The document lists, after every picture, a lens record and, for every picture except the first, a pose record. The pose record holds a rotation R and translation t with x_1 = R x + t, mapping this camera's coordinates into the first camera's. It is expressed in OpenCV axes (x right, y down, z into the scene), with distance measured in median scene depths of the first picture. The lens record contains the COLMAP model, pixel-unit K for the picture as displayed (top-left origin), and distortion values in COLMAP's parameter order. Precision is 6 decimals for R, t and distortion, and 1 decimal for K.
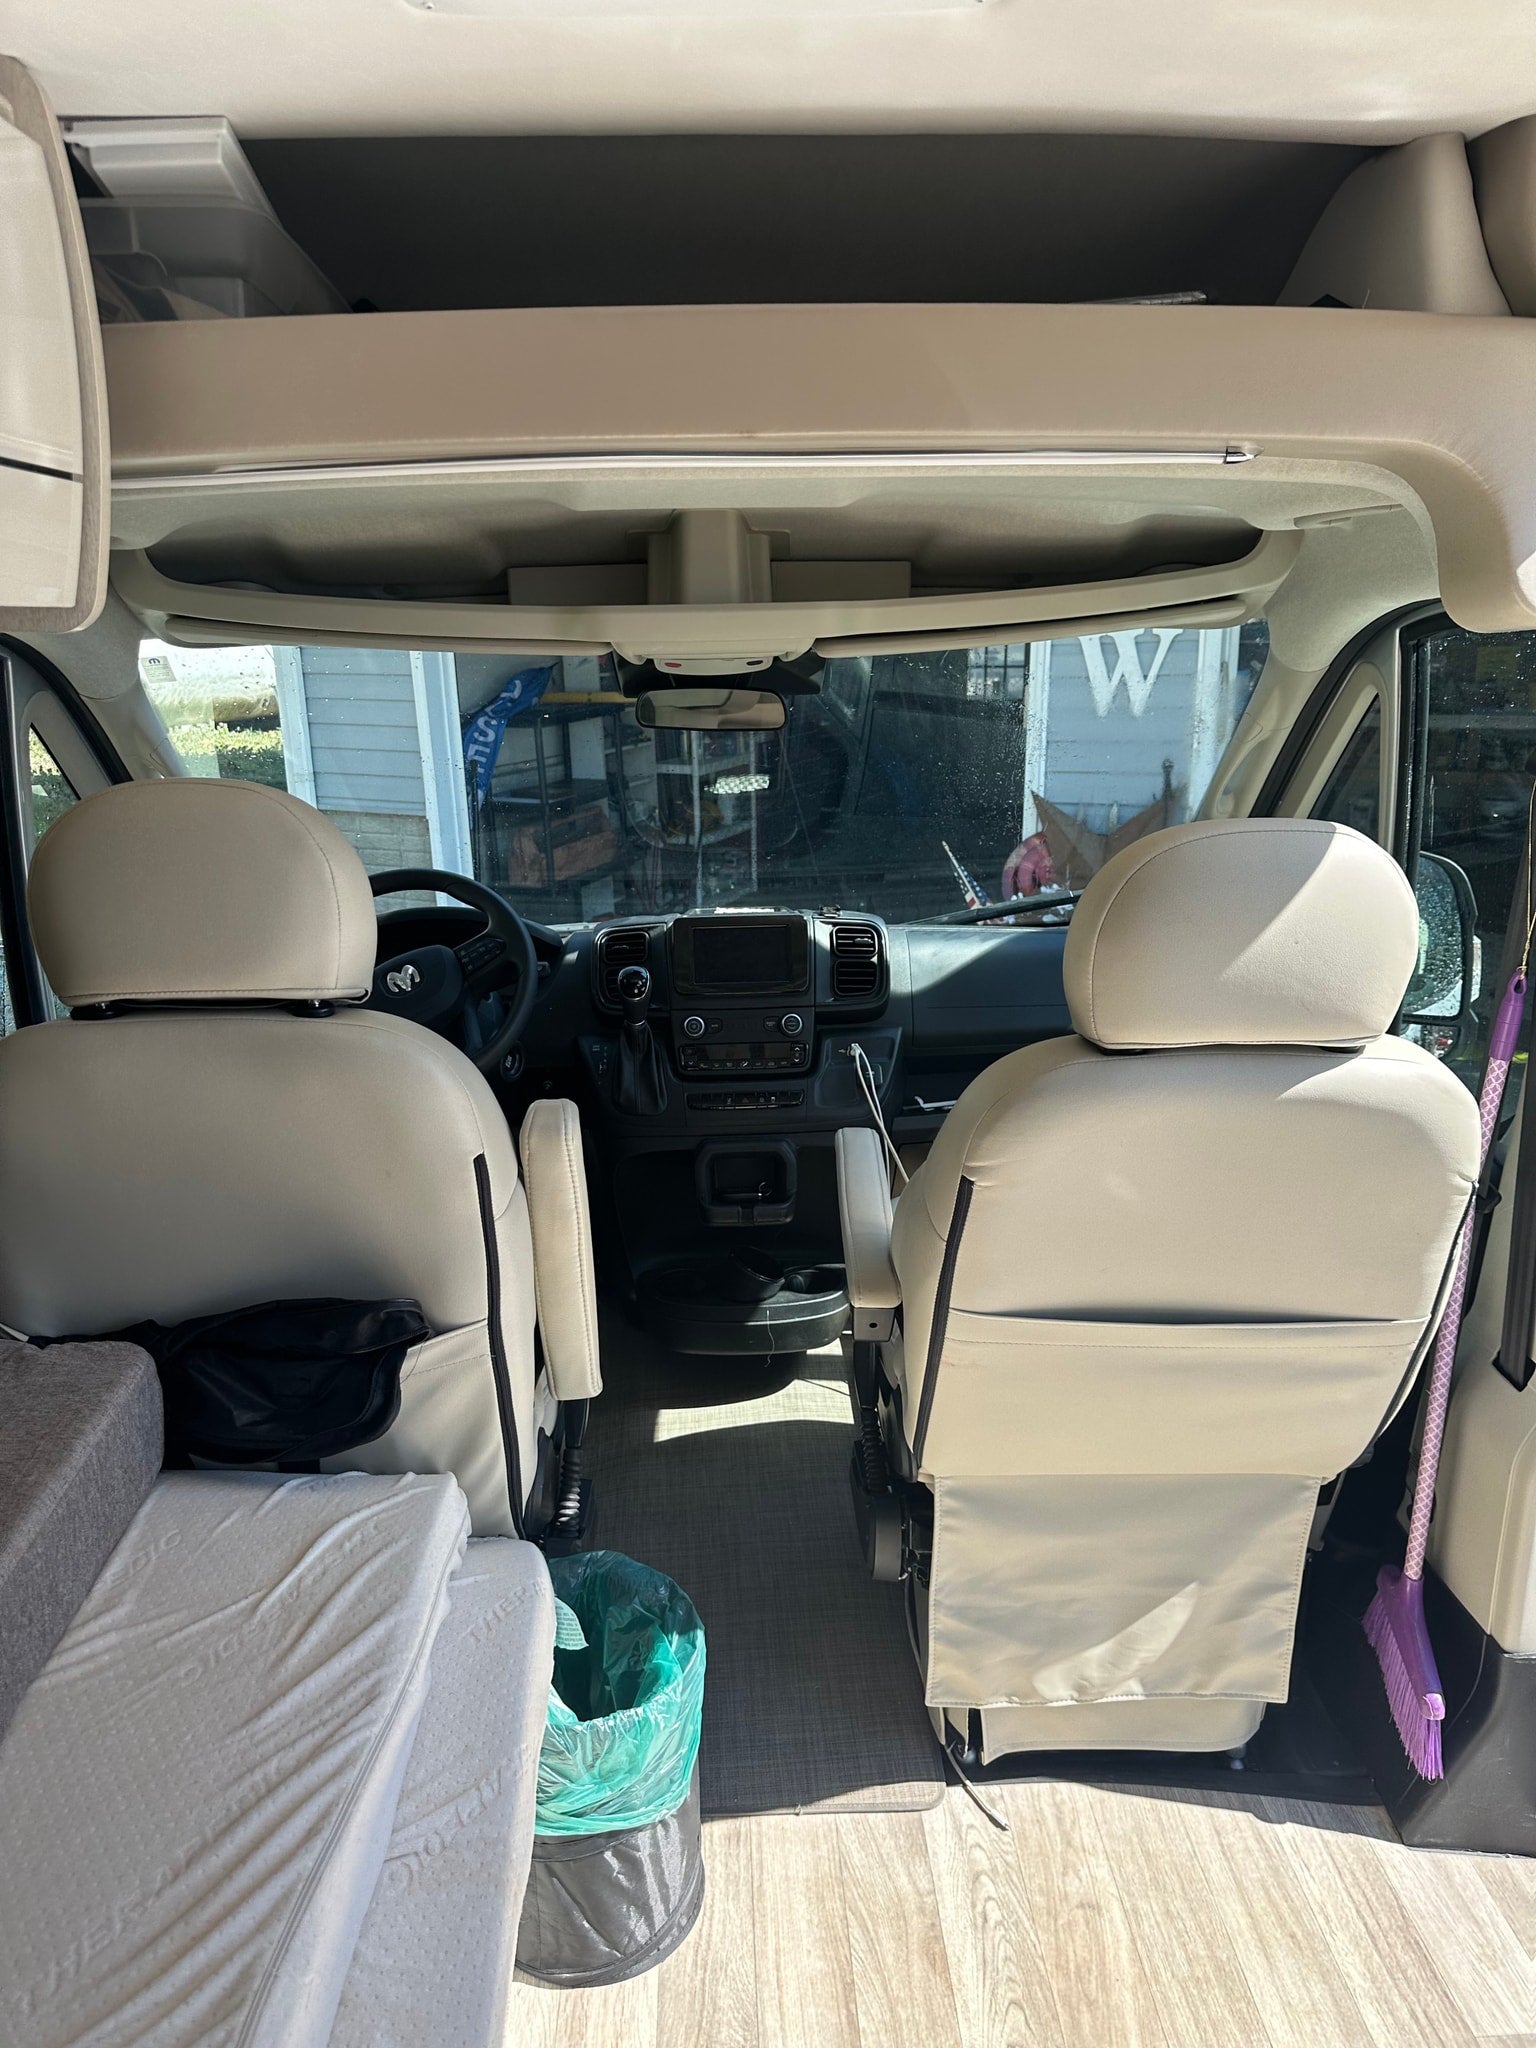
lens RADIAL K [[1400.1, 0, 792.2], [0, 1400.1, 1032.8], [0, 0, 1]] dist [0.086888, -0.089691]
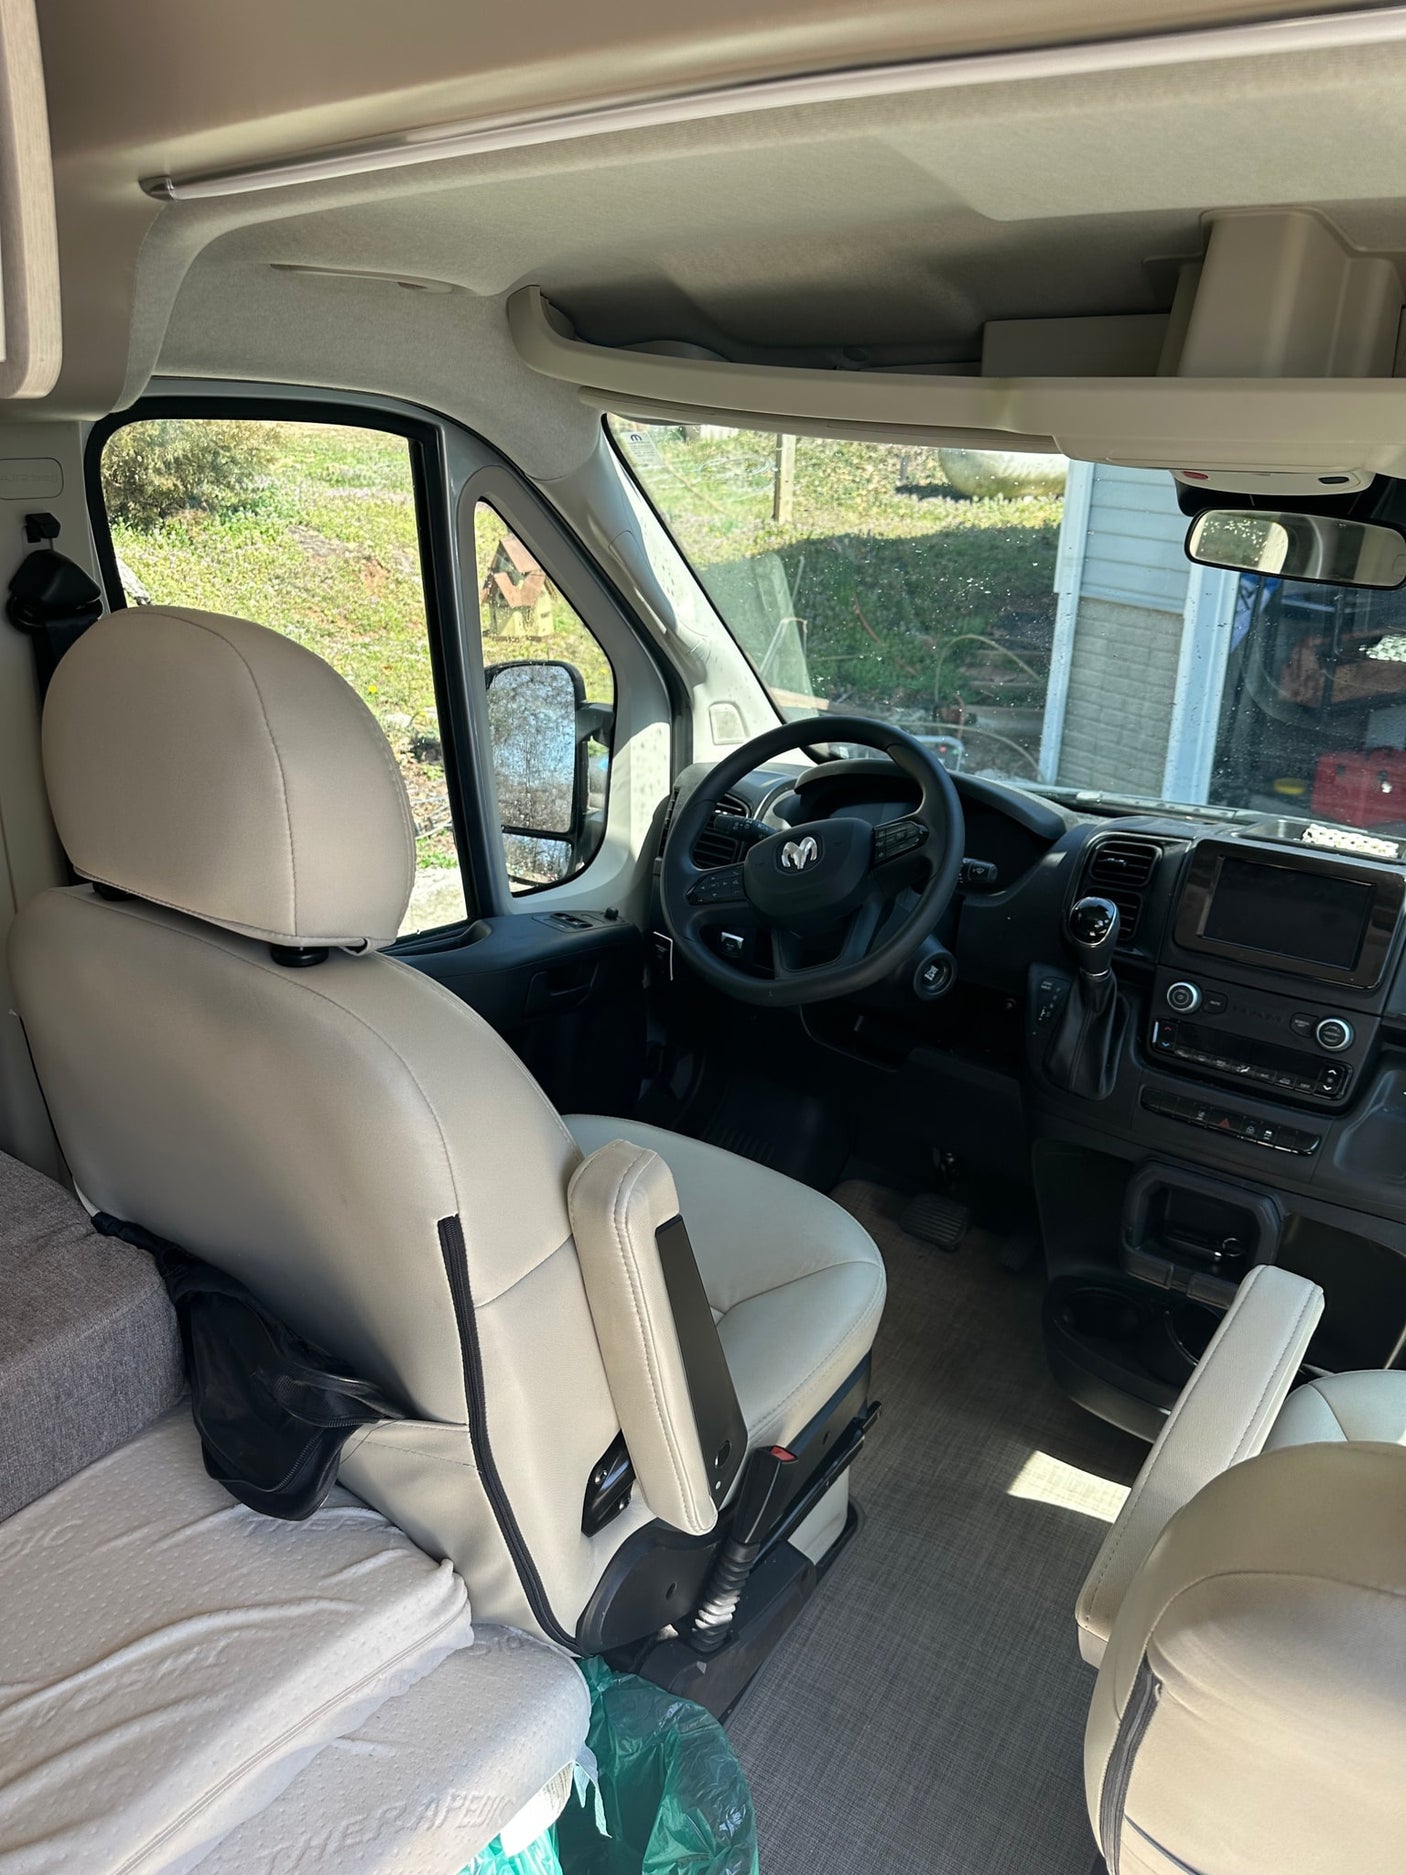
lens RADIAL K [[1314.6, 0, 706.3], [0, 1314.6, 918.0], [0, 0, 1]] dist [0.062306, -0.076348]
pose [[0.783400, 0.251386, -0.568410, 0.113683], [-0.197951, 0.967844, 0.155219, -0.100998], [0.589152, -0.009081, 0.807971, 0.330035]]
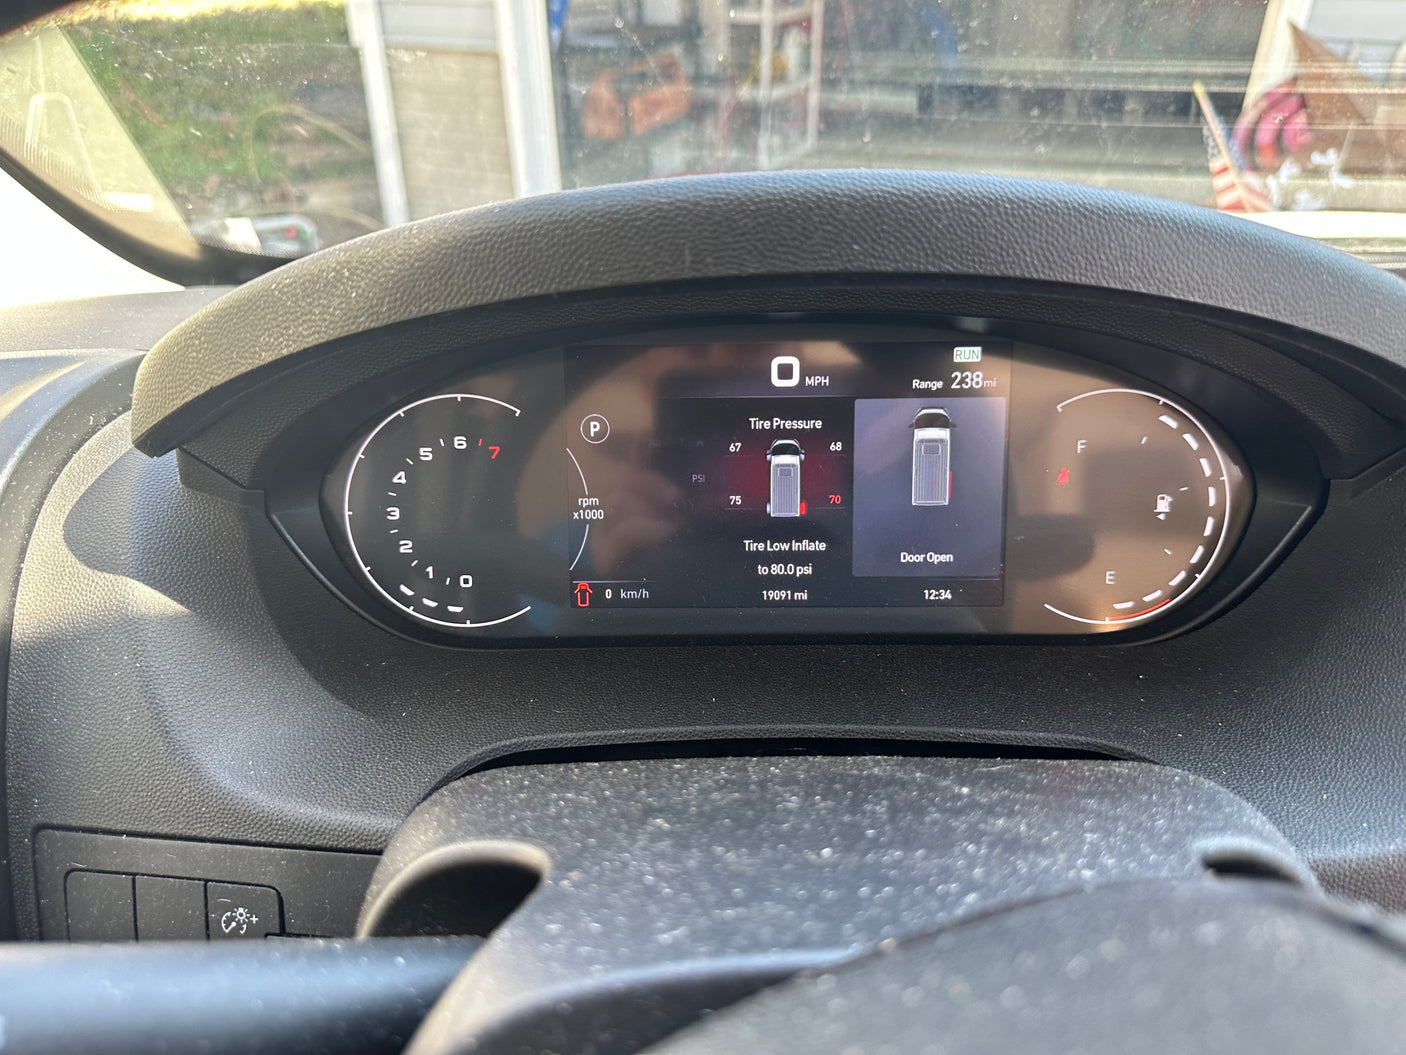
lens RADIAL K [[980.7, 0, 703.0], [0, 980.7, 527.5], [0, 0, 1]] dist [0.076576, -0.099668]
pose [[0.998188, 0.043367, -0.041718, -0.269593], [-0.031098, 0.965283, 0.259348, -0.085054], [0.051517, -0.257580, 0.964883, 0.931907]]
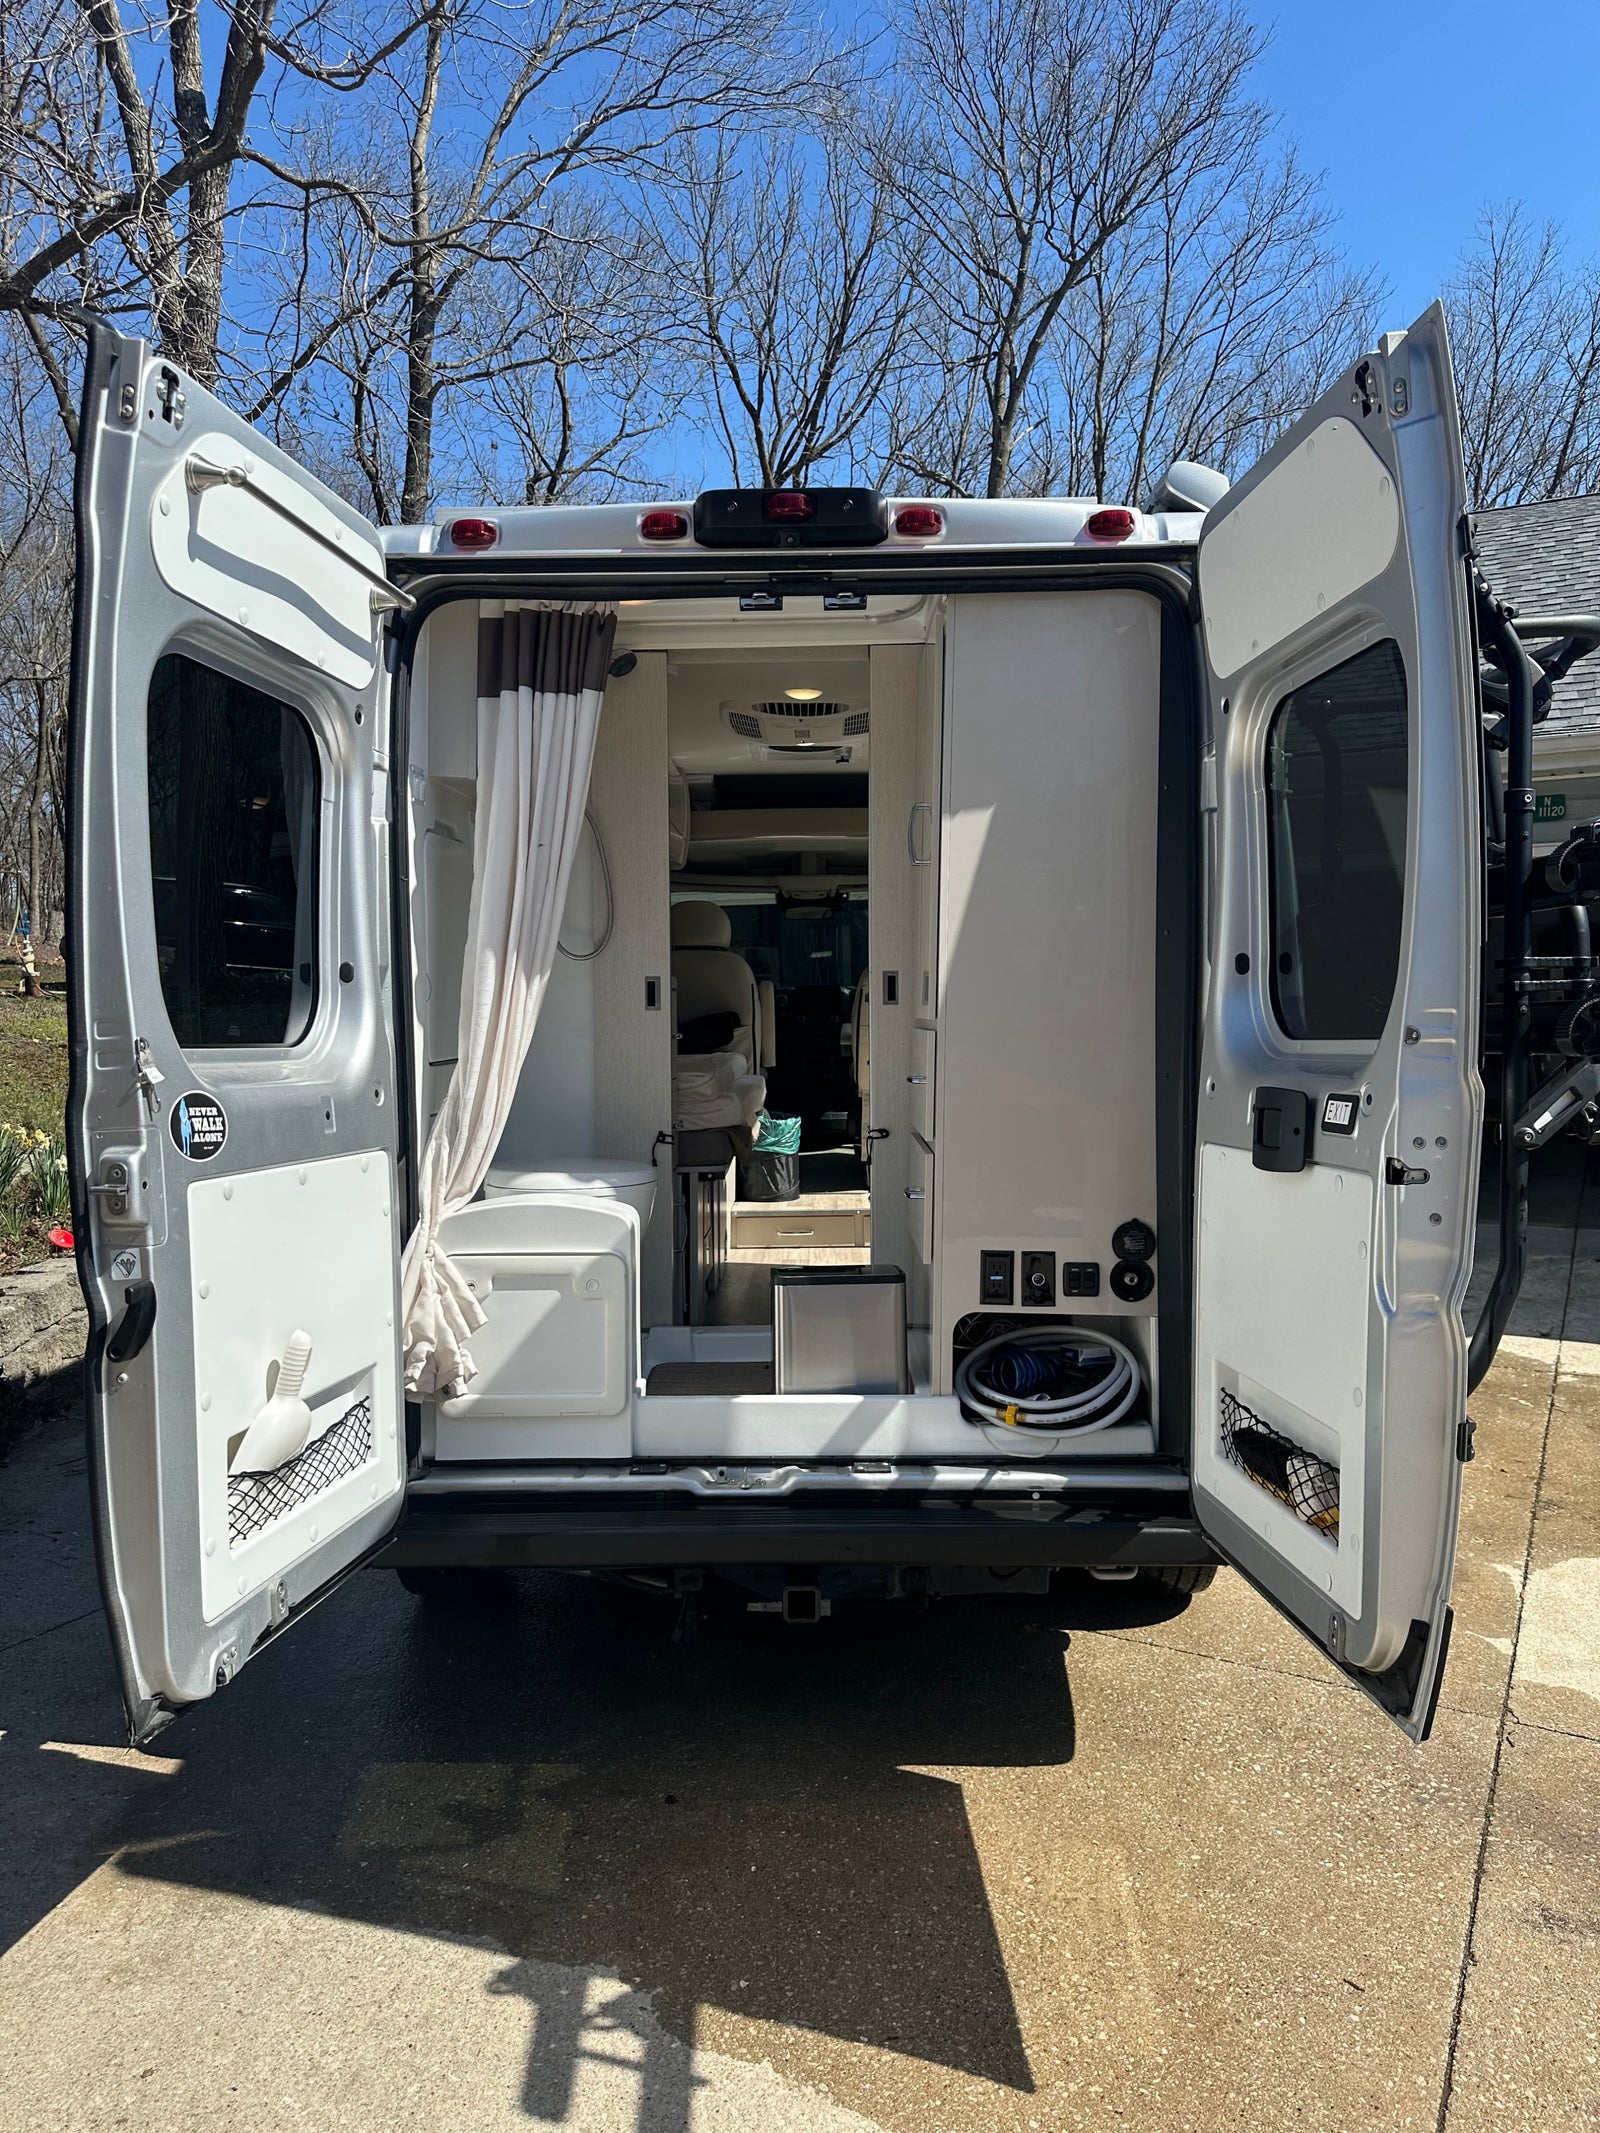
lens RADIAL K [[1487.8, 0, 815.0], [0, 1487.8, 1067.5], [0, 0, 1]] dist [0.076576, -0.099668]
pose [[0.998888, 0.014143, -0.044965, 0.110581], [-0.024323, 0.971770, -0.234674, 0.853808], [0.040377, 0.235507, 0.971034, -2.068545]]
